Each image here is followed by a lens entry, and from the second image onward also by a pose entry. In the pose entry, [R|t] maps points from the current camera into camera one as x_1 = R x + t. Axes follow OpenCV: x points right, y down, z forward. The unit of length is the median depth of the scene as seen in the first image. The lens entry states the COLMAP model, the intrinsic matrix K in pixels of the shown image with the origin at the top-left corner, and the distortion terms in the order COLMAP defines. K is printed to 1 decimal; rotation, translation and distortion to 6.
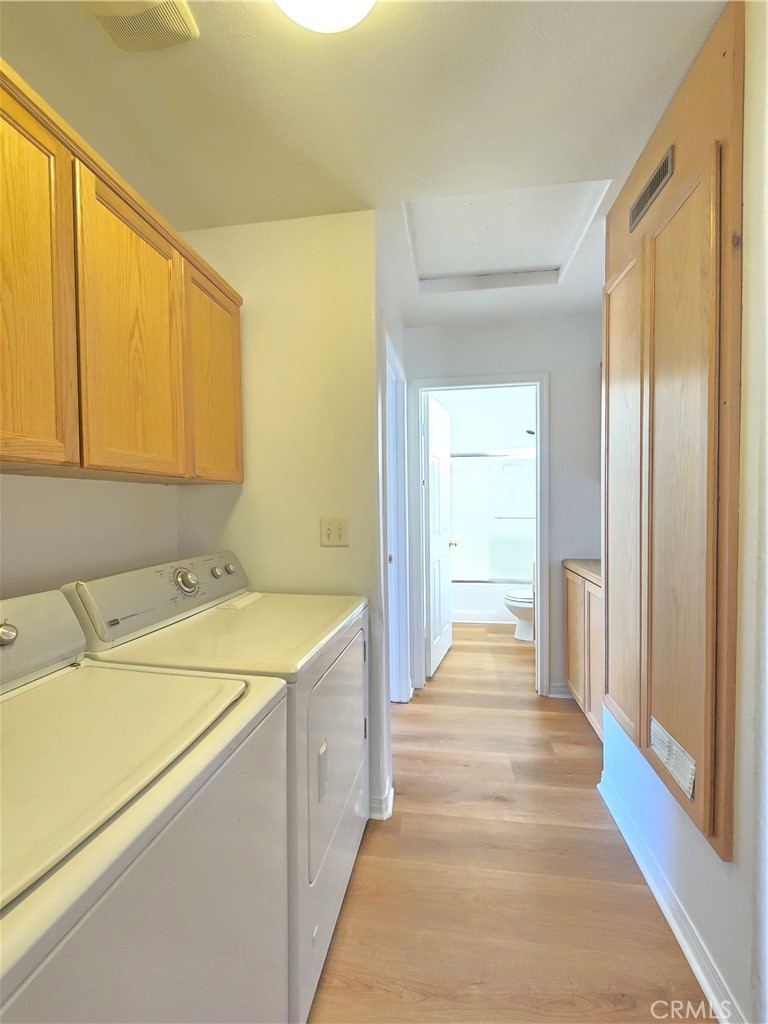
lens RADIAL K [[414.7, 0, 384.0], [0, 414.7, 512.0], [0, 0, 1]] dist [-0.001494, 0.000122]
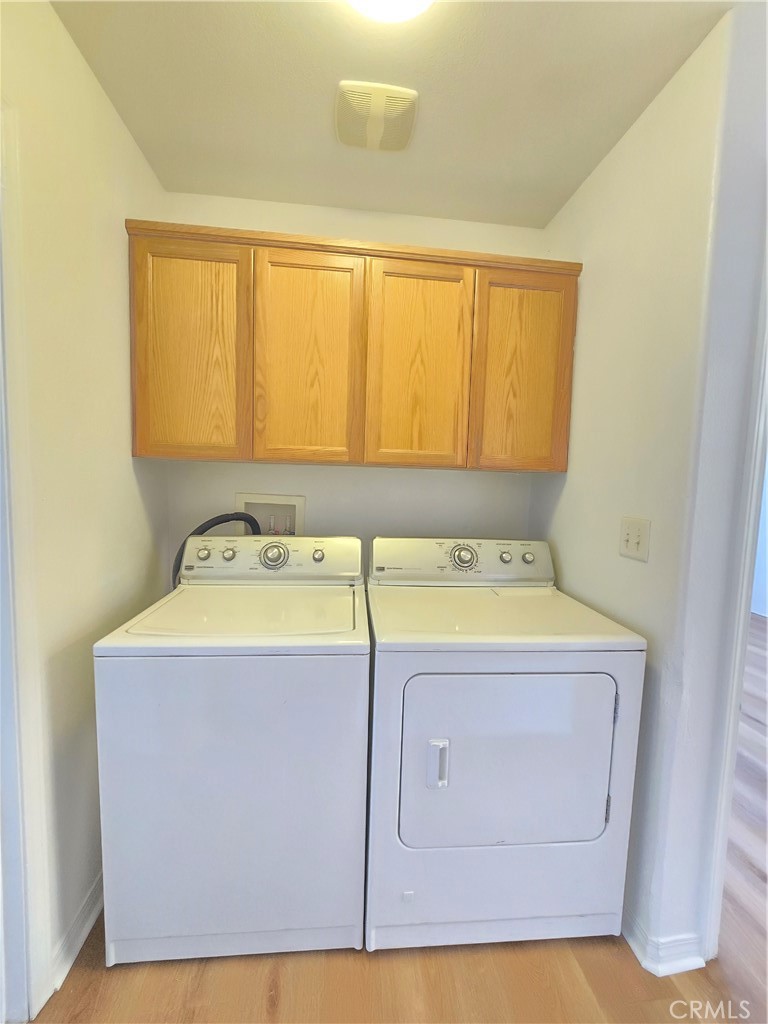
lens RADIAL K [[419.4, 0, 384.0], [0, 419.4, 512.0], [0, 0, 1]] dist [-0.001424, -0.000209]
pose [[0.243301, 0.098132, -0.964974, 0.619020], [-0.052170, 0.994753, 0.088006, -0.052733], [0.968547, 0.028930, 0.247144, 0.509427]]
